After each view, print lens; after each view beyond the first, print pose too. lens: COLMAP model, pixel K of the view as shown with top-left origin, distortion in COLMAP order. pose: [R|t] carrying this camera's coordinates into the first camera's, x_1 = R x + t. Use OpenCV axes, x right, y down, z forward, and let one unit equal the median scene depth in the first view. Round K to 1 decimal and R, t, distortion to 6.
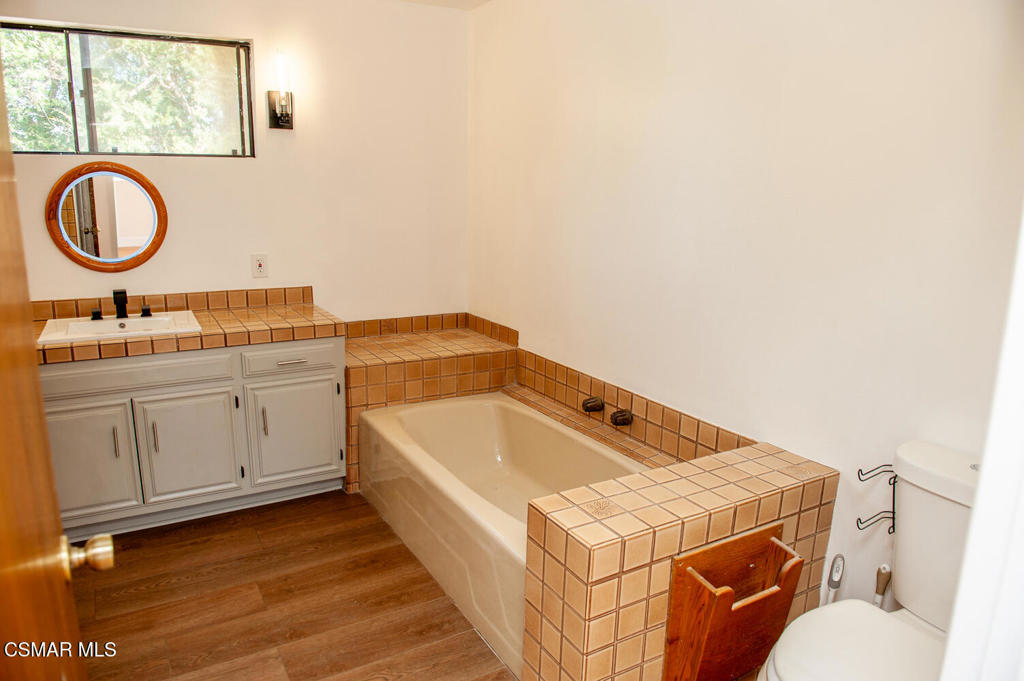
lens RADIAL K [[697.5, 0, 509.0], [0, 697.5, 341.4], [0, 0, 1]] dist [-0.044764, -0.004755]
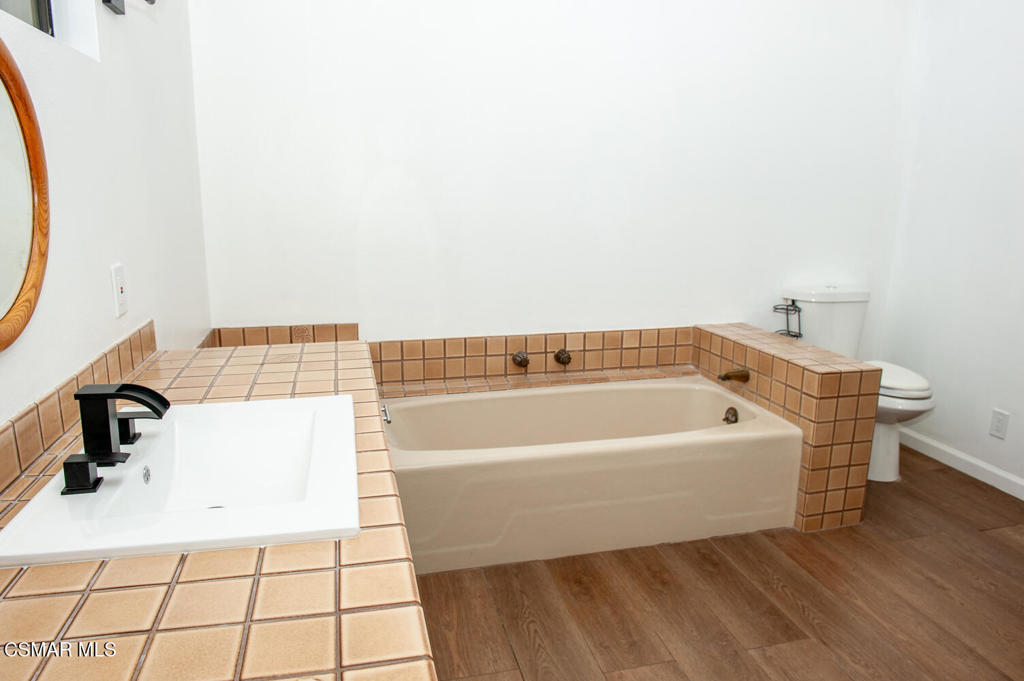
lens RADIAL K [[697.5, 0, 514.2], [0, 697.5, 338.8], [0, 0, 1]] dist [-0.044764, -0.004755]
pose [[0.271605, -0.220881, 0.936719, -0.807350], [0.204629, 0.964305, 0.168053, -0.109946], [-0.940403, 0.146036, 0.307108, 0.656291]]
